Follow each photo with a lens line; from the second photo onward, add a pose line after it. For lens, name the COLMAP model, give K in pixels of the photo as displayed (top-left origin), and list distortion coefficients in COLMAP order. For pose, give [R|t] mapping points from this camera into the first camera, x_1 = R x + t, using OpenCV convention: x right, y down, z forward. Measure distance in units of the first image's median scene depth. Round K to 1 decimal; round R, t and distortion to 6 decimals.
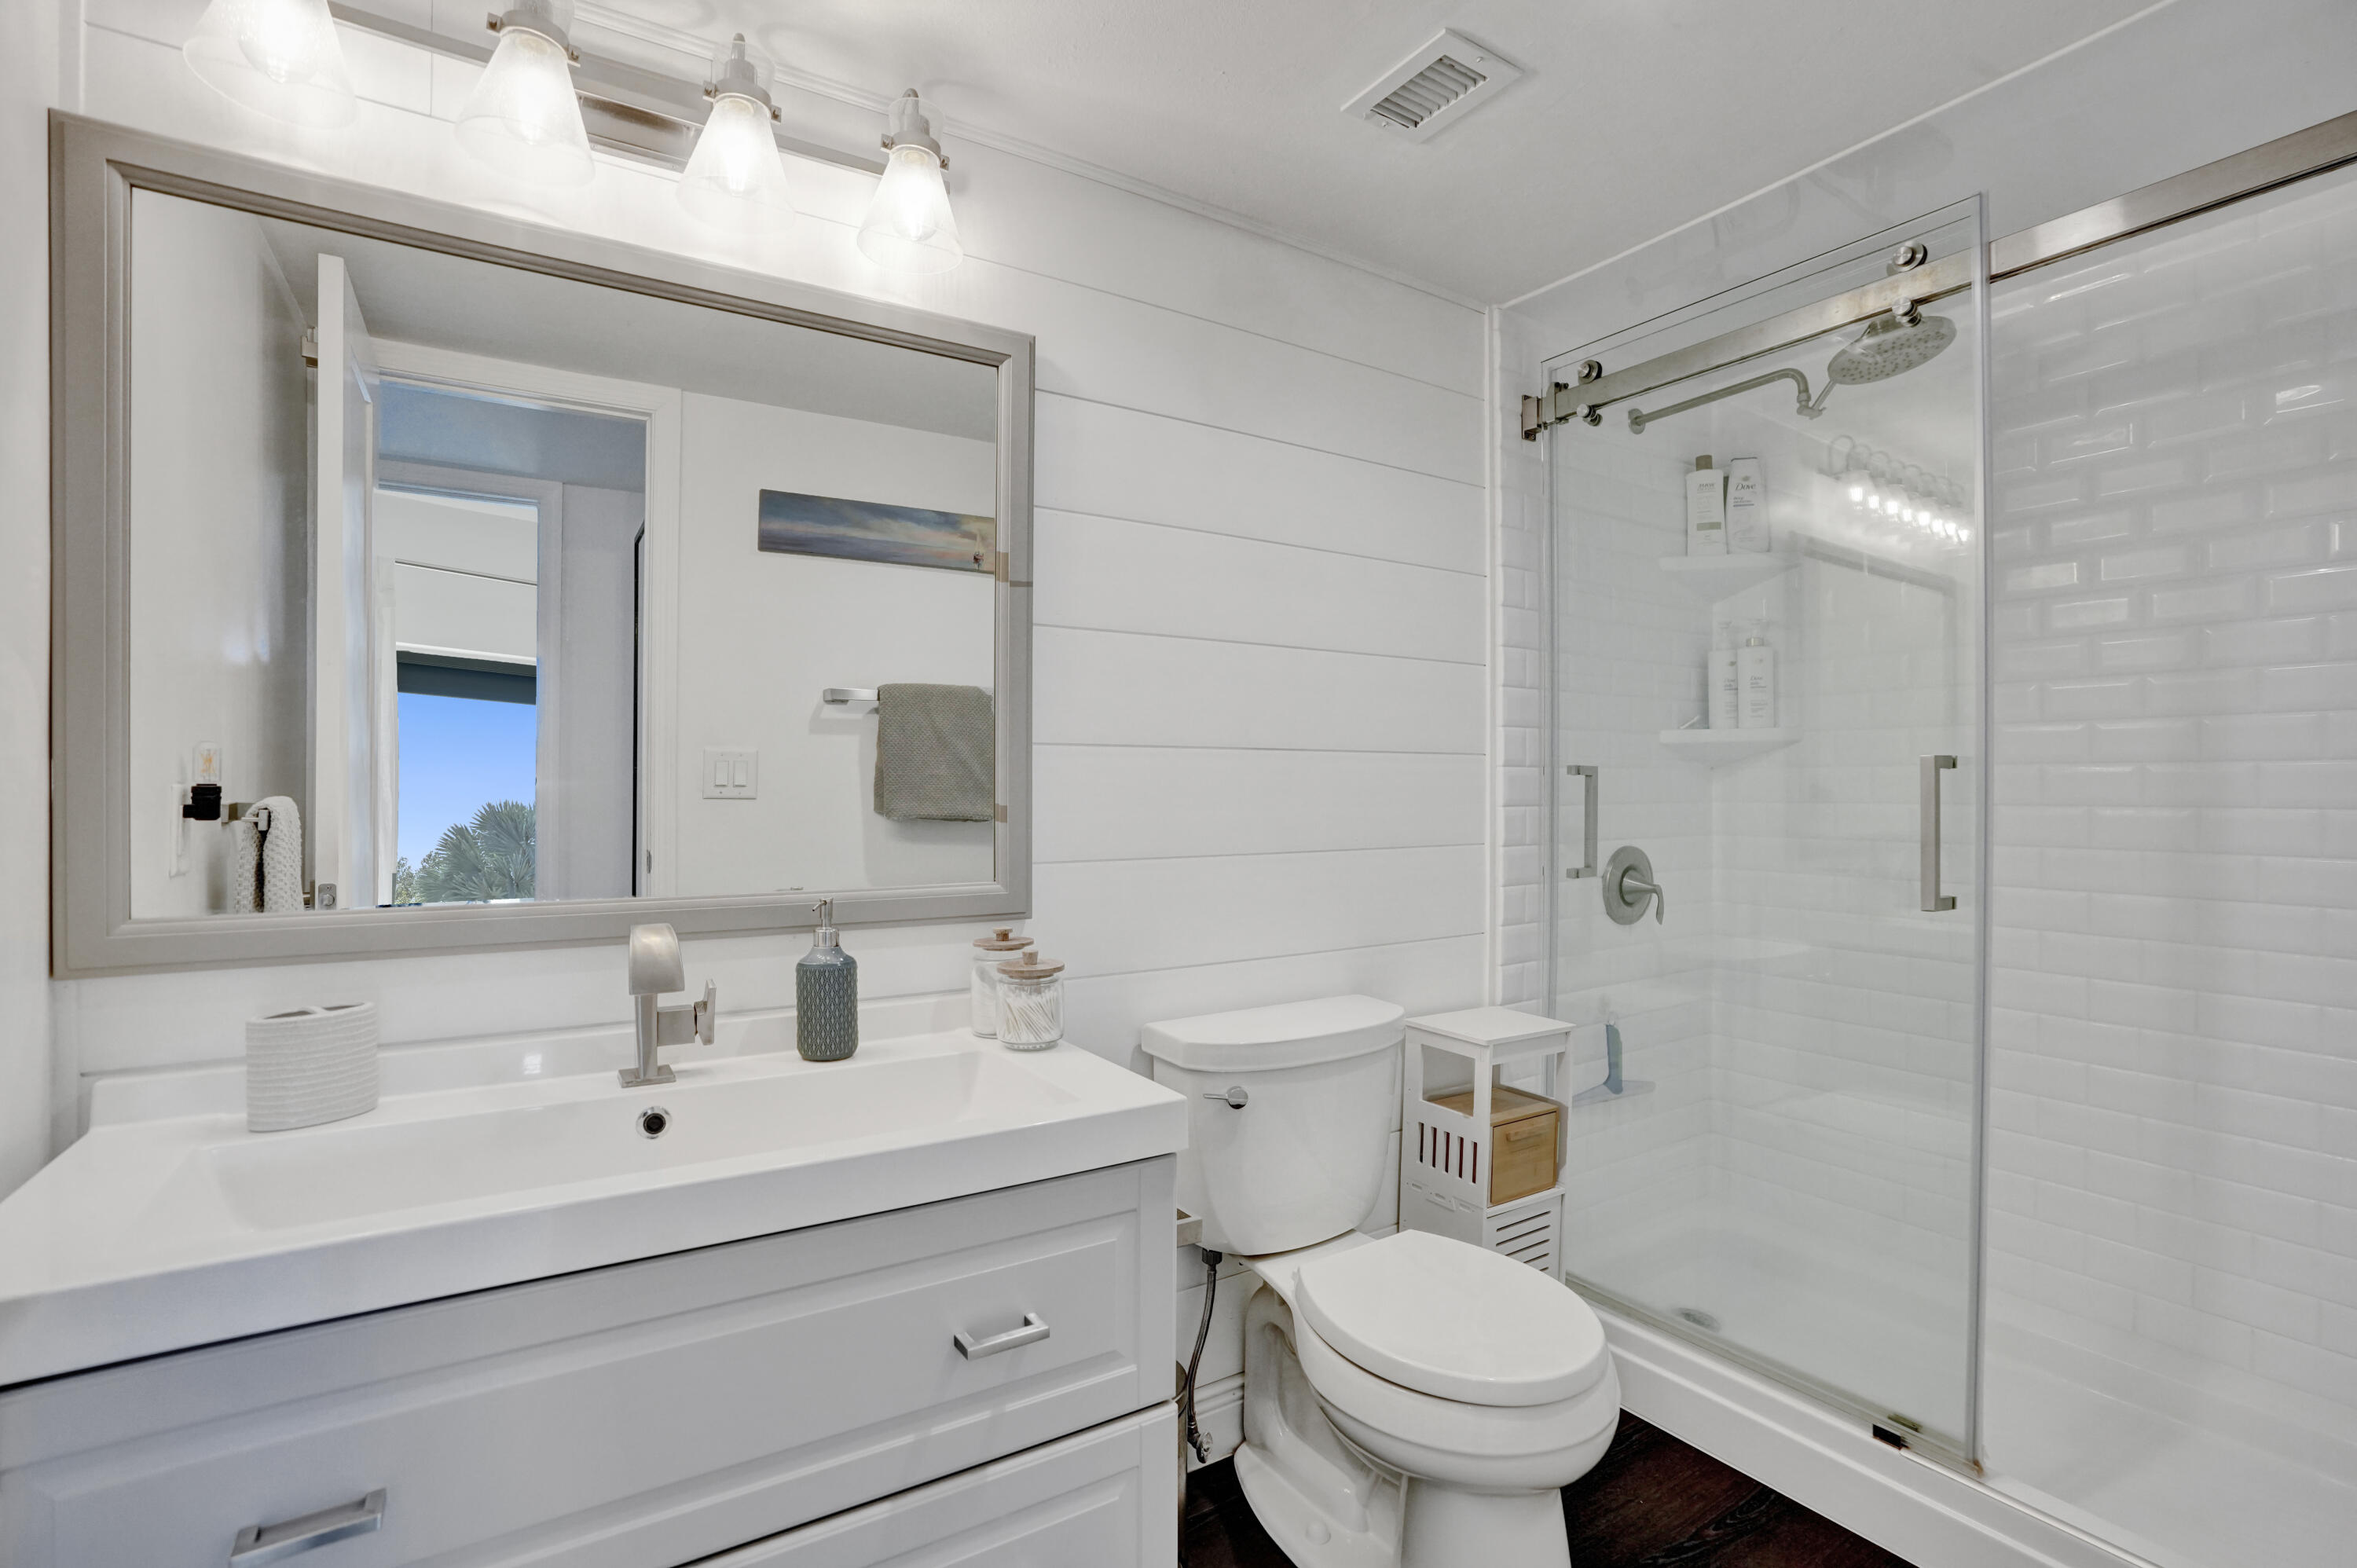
lens RADIAL K [[1079.8, 0, 1175.6], [0, 1079.8, 793.0], [0, 0, 1]] dist [-0.069346, 0.027501]
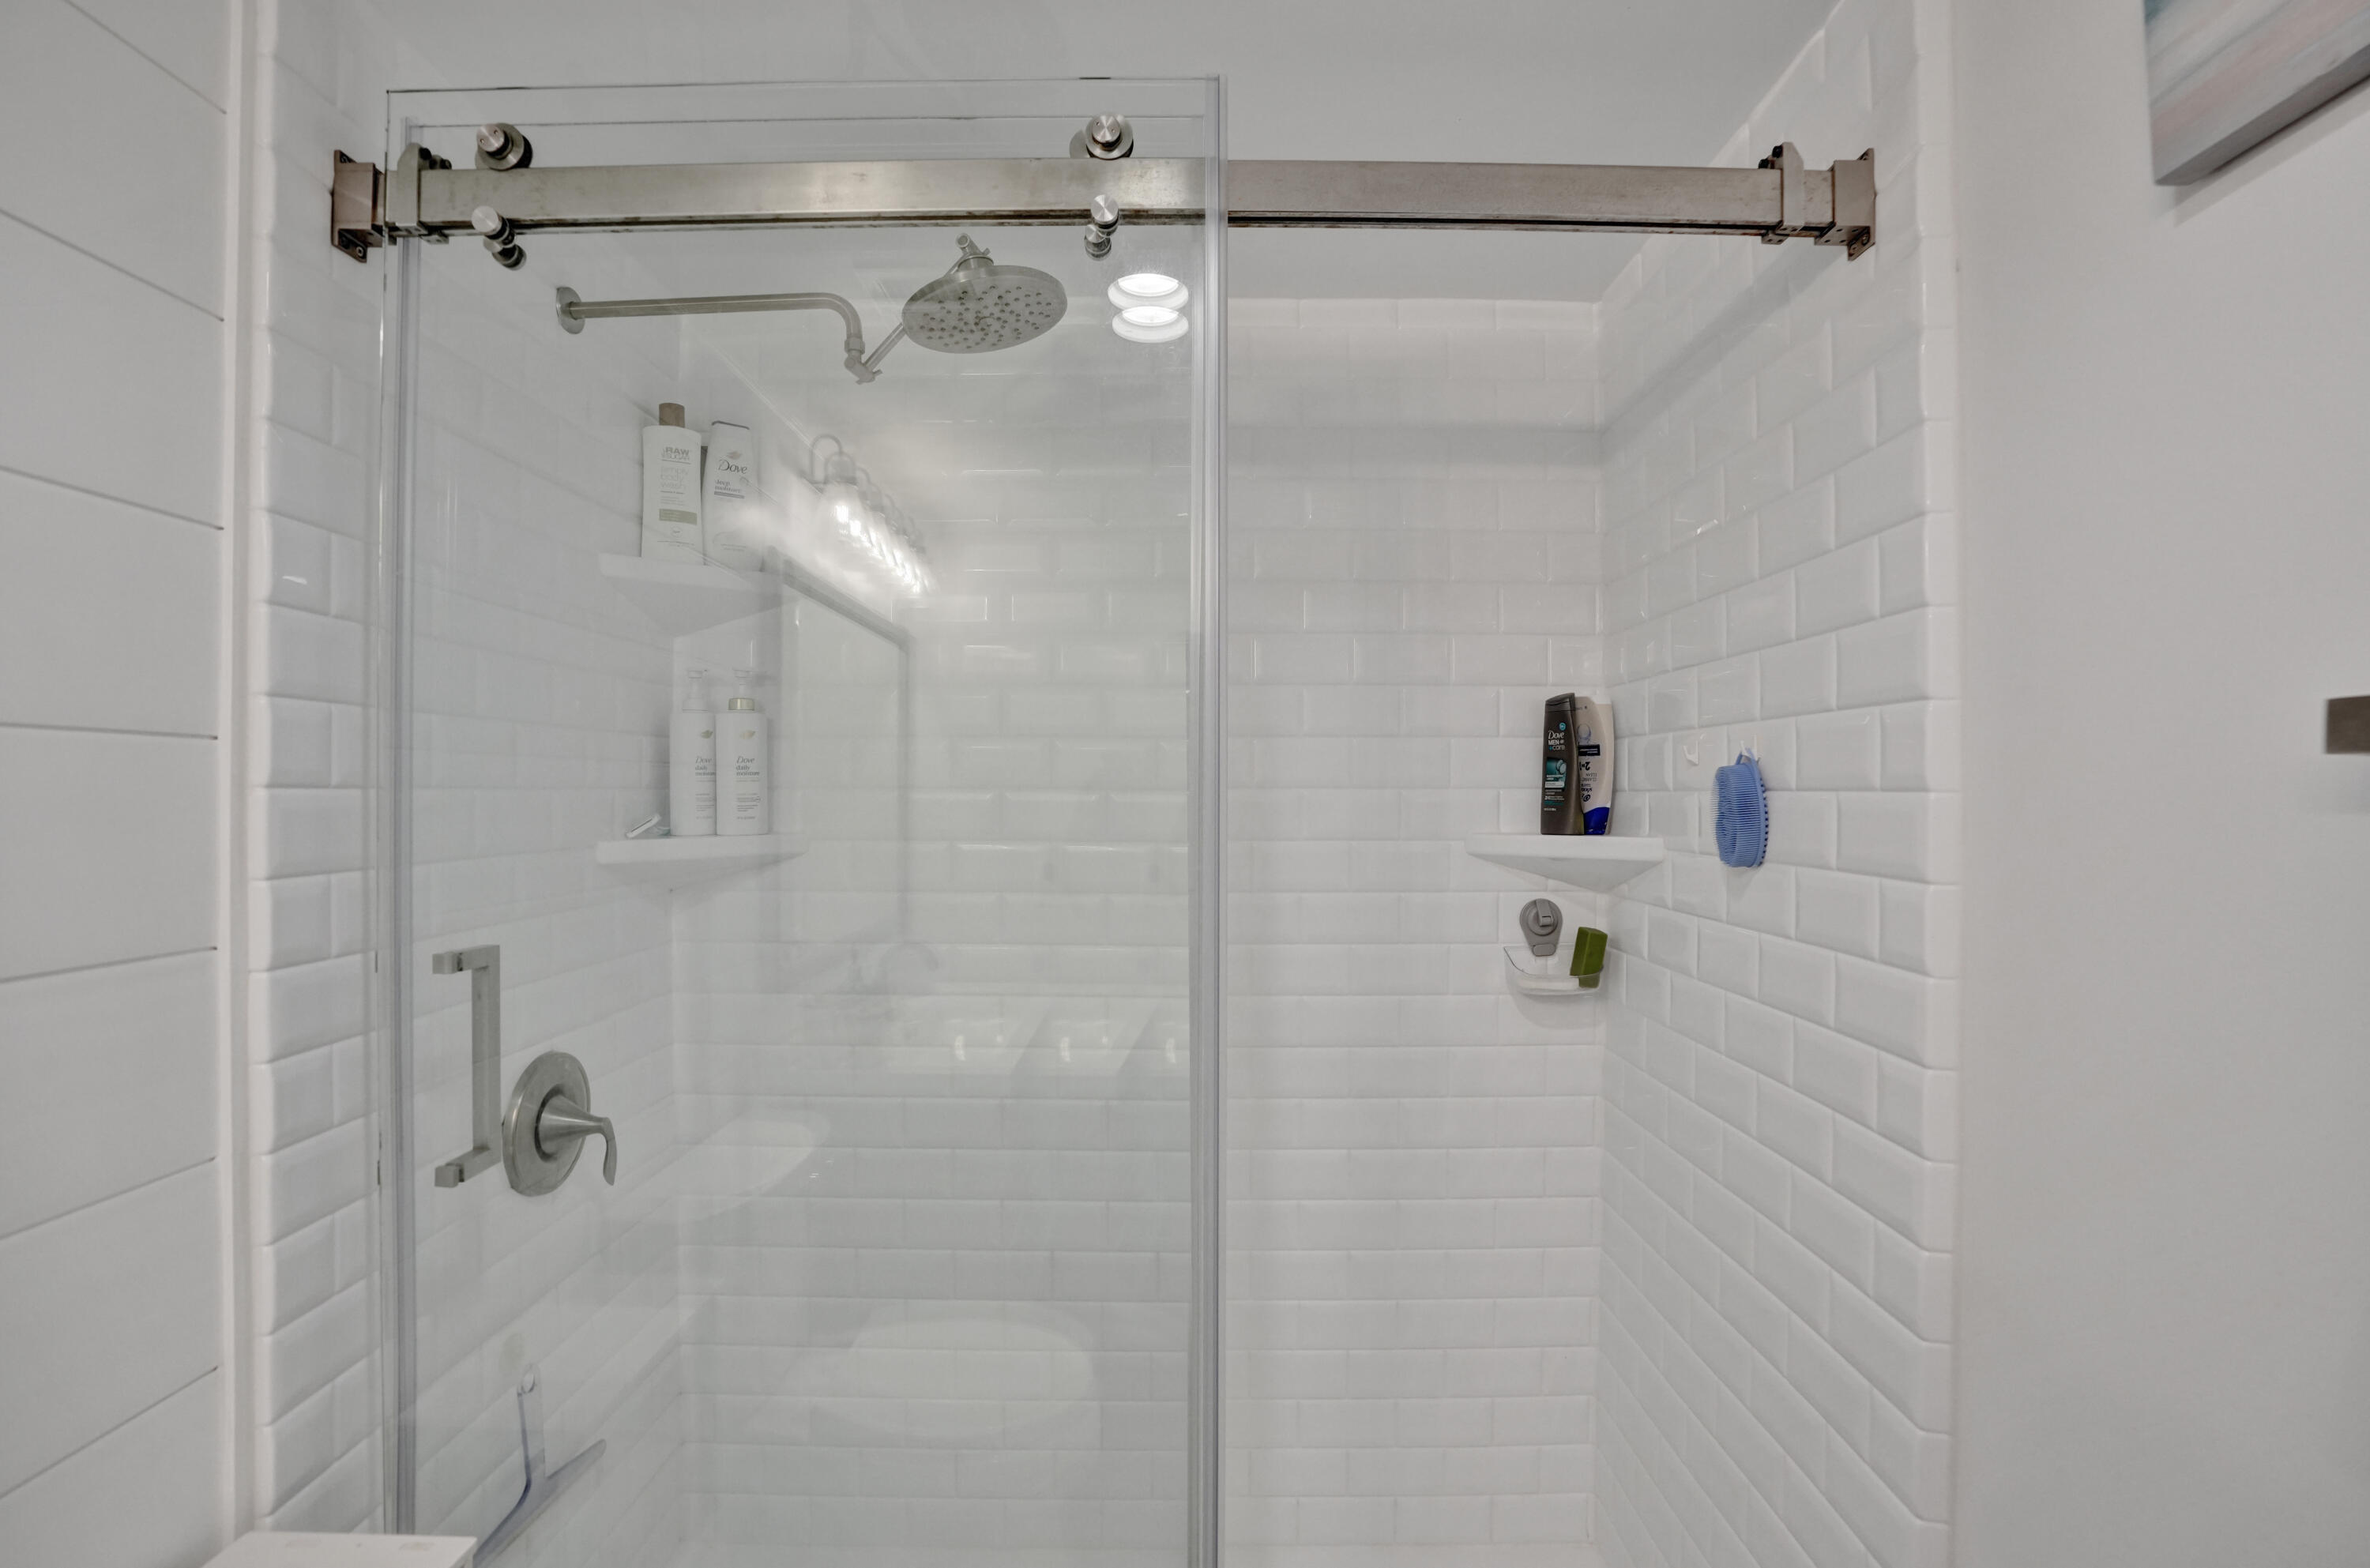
lens RADIAL K [[1085.7, 0, 1182.1], [0, 1085.7, 793.0], [0, 0, 1]] dist [-0.069346, 0.027501]
pose [[0.544889, 0.000764, 0.838508, 0.145554], [0.003827, 0.999987, -0.003398, -0.091008], [-0.838500, 0.005060, 0.544879, 0.439168]]
